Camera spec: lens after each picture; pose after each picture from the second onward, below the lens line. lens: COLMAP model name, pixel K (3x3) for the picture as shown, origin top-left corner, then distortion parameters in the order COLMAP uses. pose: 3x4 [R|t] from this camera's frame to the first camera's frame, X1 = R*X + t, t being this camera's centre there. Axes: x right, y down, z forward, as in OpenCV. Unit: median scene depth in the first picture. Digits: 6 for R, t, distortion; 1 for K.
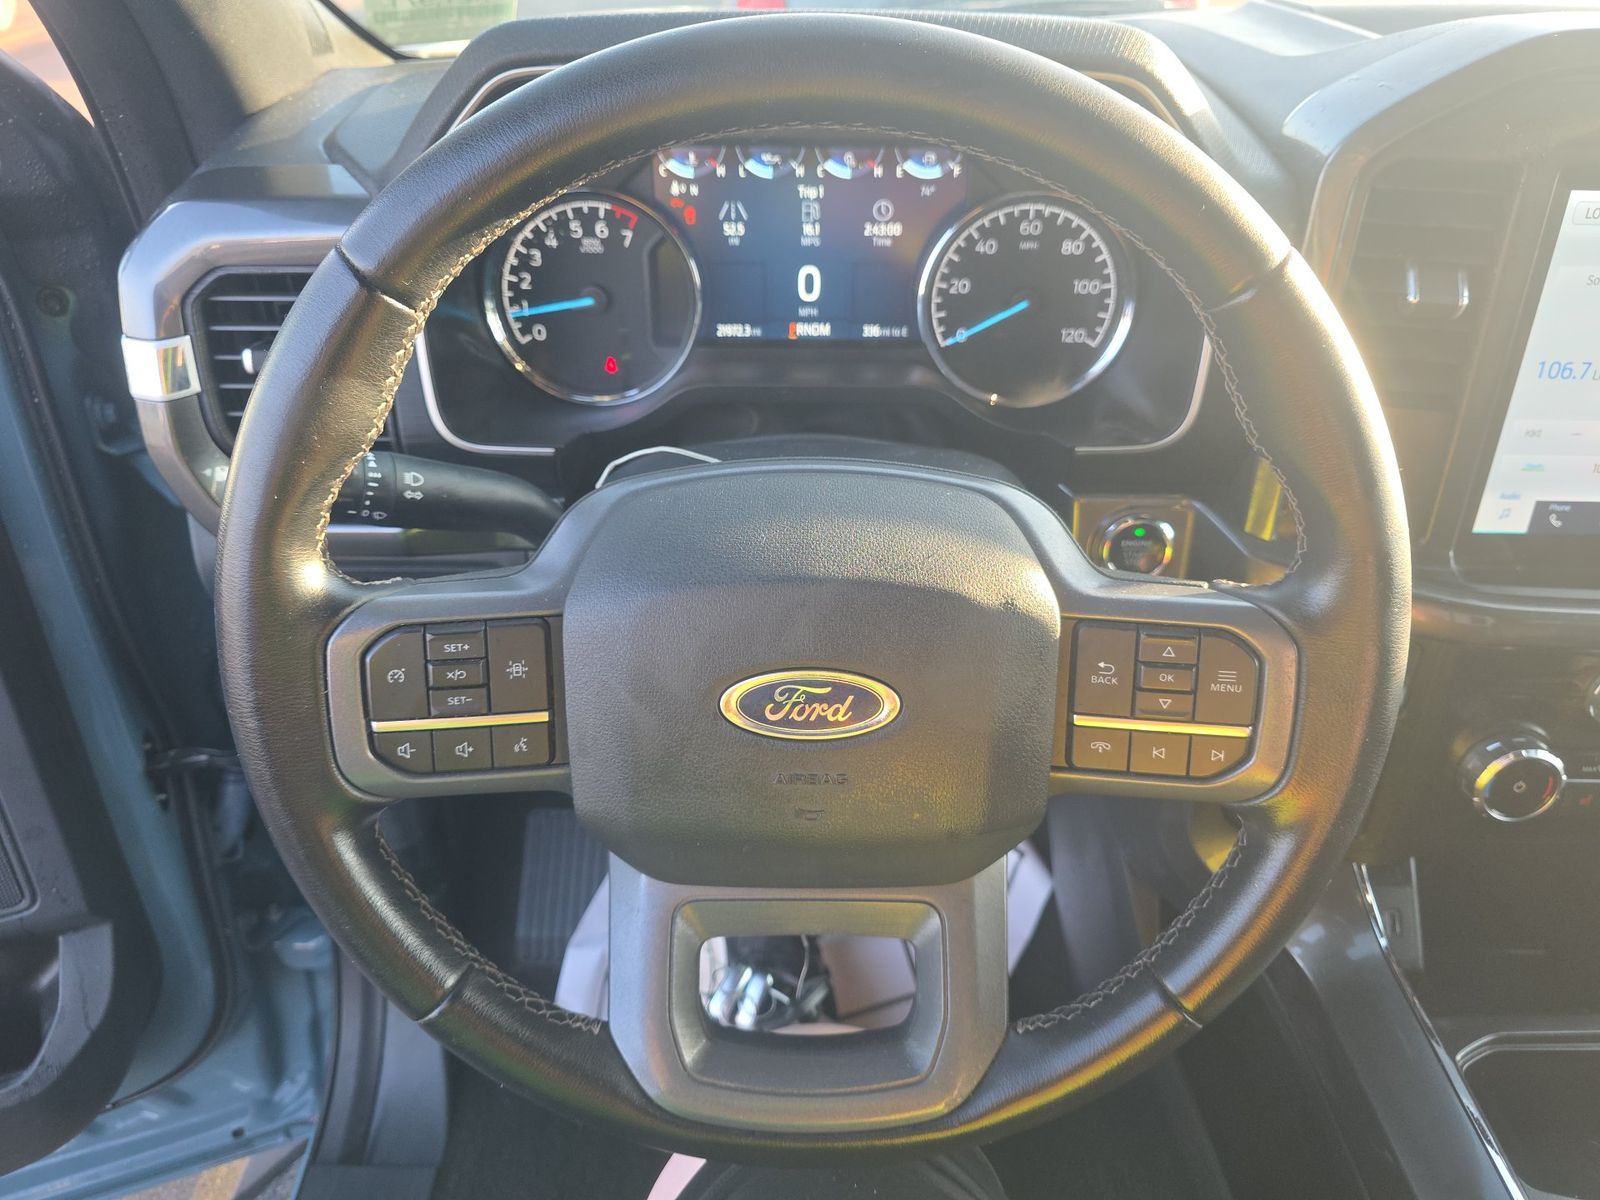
lens RADIAL K [[1183.7, 0, 800.0], [0, 1183.7, 600.0], [0, 0, 1]] dist [0.049157, -0.054363]
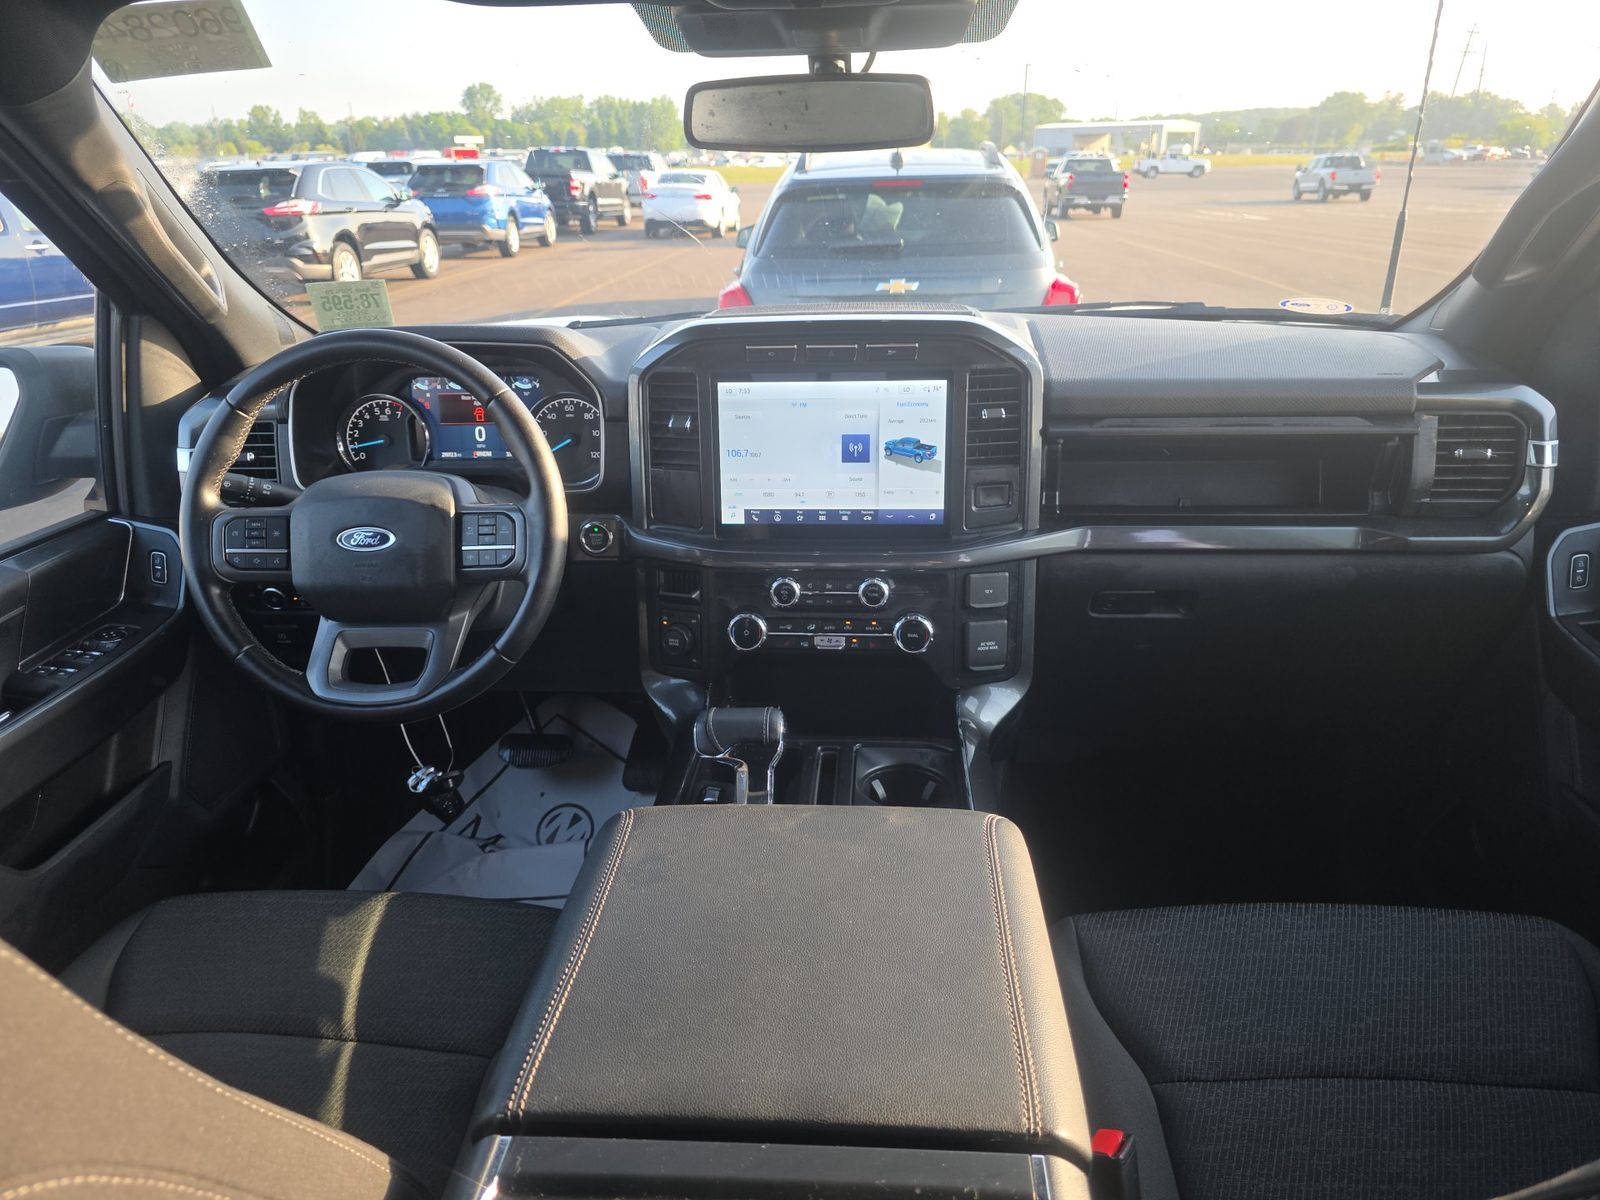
lens RADIAL K [[1072.6, 0, 805.0], [0, 1072.6, 616.8], [0, 0, 1]] dist [0.004808, -0.004063]
pose [[0.998363, -0.003284, -0.057106, 0.762116], [-0.007532, 0.982112, -0.188149, 0.470156], [0.056703, 0.188271, 0.980479, -0.932658]]
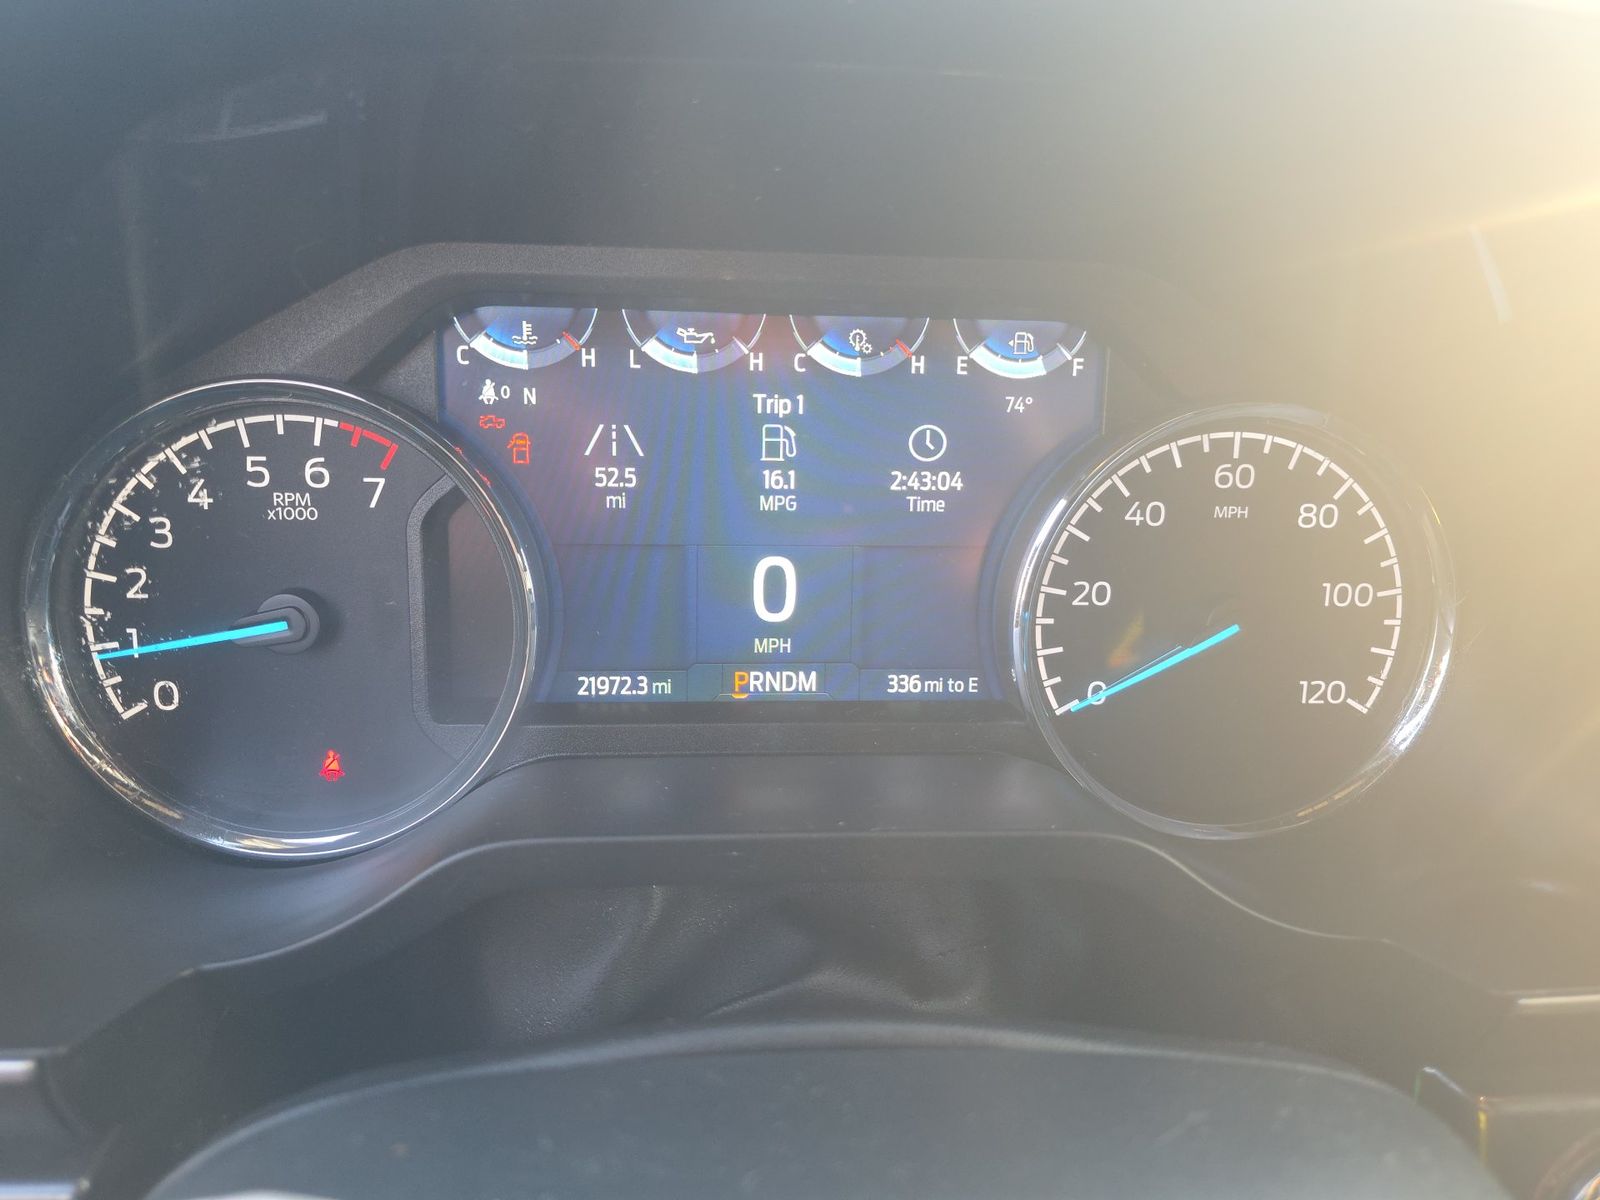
lens RADIAL K [[1072.6, 0, 805.0], [0, 1072.6, 616.8], [0, 0, 1]] dist [0.004808, -0.004063]
pose [[0.996632, -0.002984, 0.081952, -0.015980], [0.024391, 0.964898, -0.261489, -0.146762], [-0.078295, 0.262608, 0.961721, 0.604599]]
